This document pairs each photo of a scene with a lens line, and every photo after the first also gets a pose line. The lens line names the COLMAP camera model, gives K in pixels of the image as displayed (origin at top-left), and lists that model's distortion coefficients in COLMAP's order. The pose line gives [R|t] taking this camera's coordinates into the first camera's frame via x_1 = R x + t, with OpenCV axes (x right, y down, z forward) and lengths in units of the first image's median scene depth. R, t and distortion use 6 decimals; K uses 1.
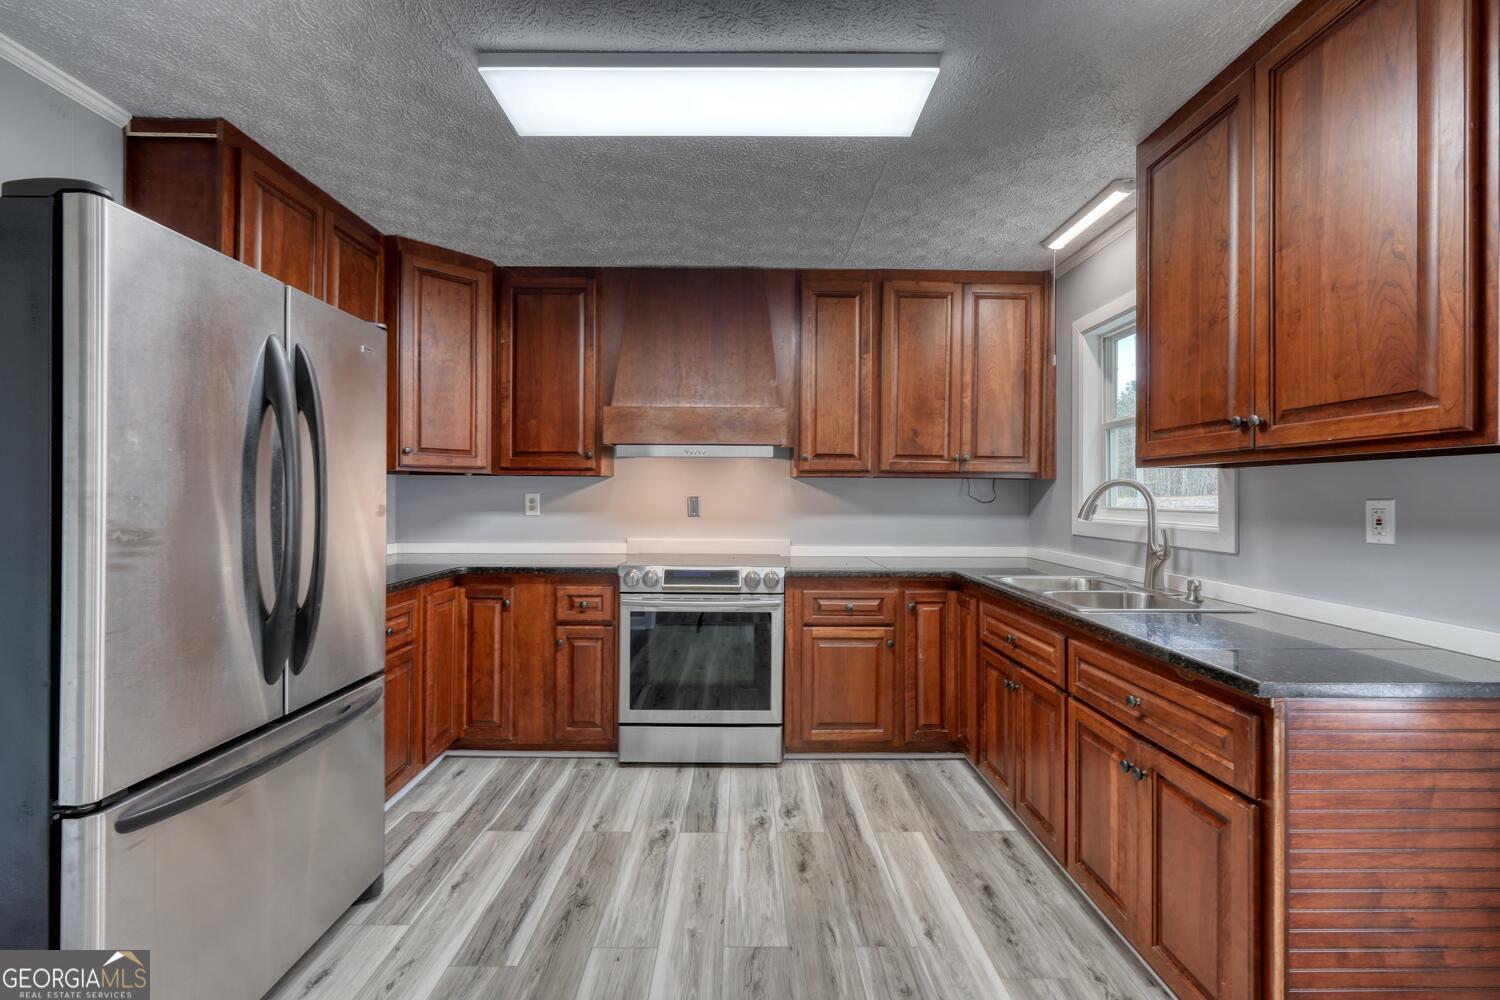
lens RADIAL K [[637.5, 0, 746.9], [0, 637.5, 497.3], [0, 0, 1]] dist [-0.000087, 0.002382]
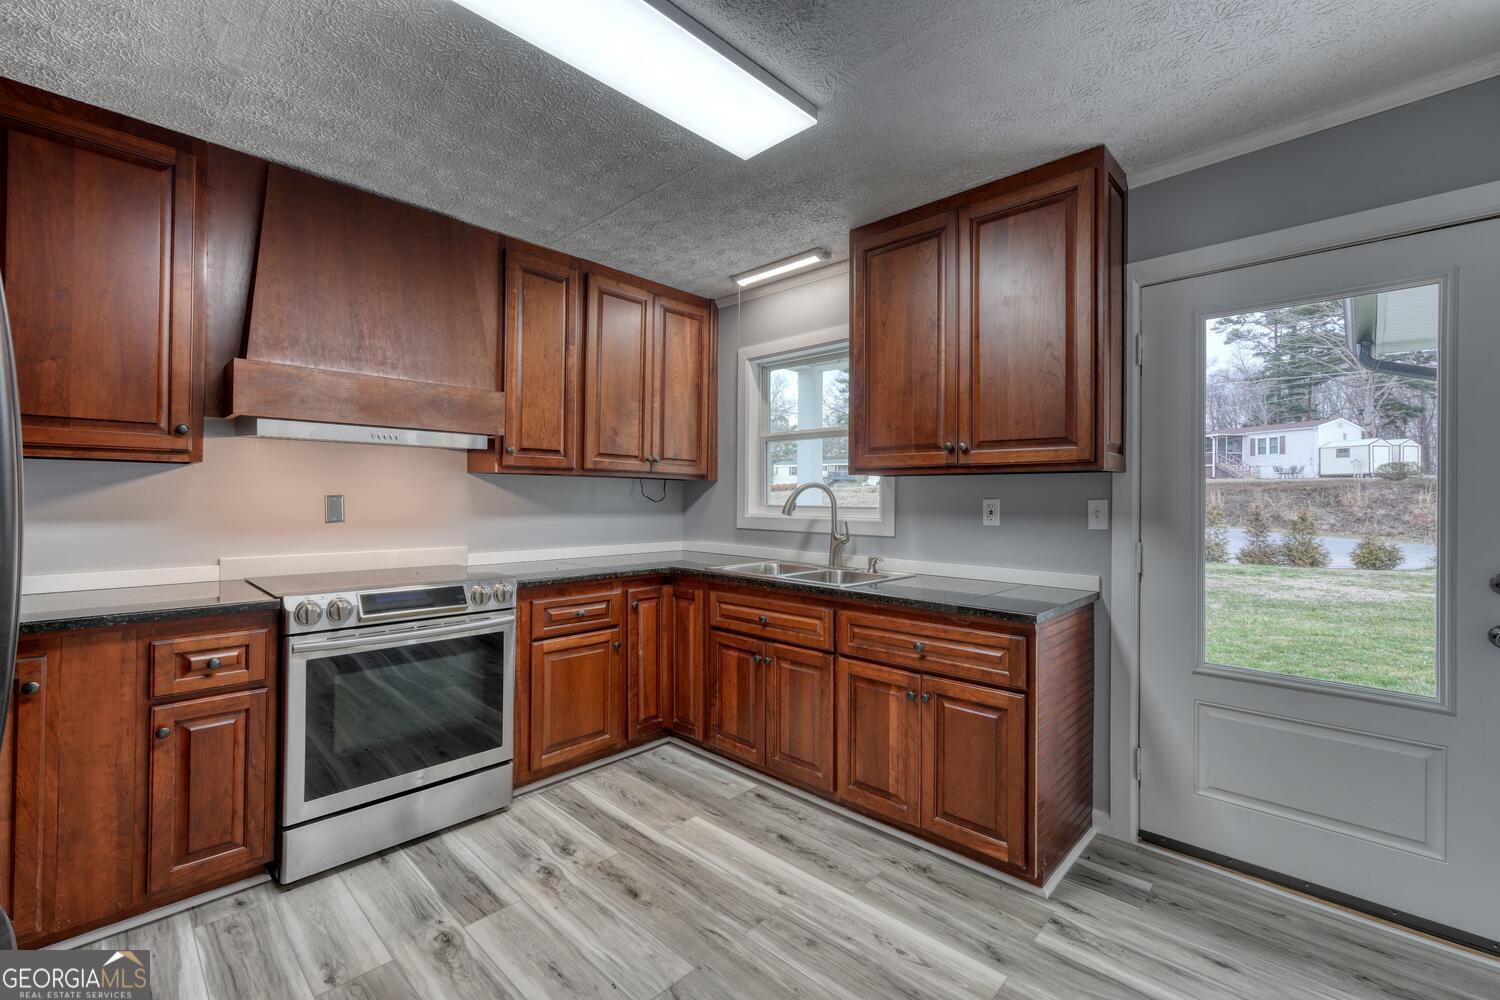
lens RADIAL K [[637.5, 0, 747.5], [0, 637.5, 495.0], [0, 0, 1]] dist [-0.000087, 0.002382]
pose [[0.698435, 0.002866, 0.715668, -0.343260], [-0.001771, 0.999996, -0.002277, -0.000610], [-0.715671, 0.000322, 0.698437, 0.168636]]
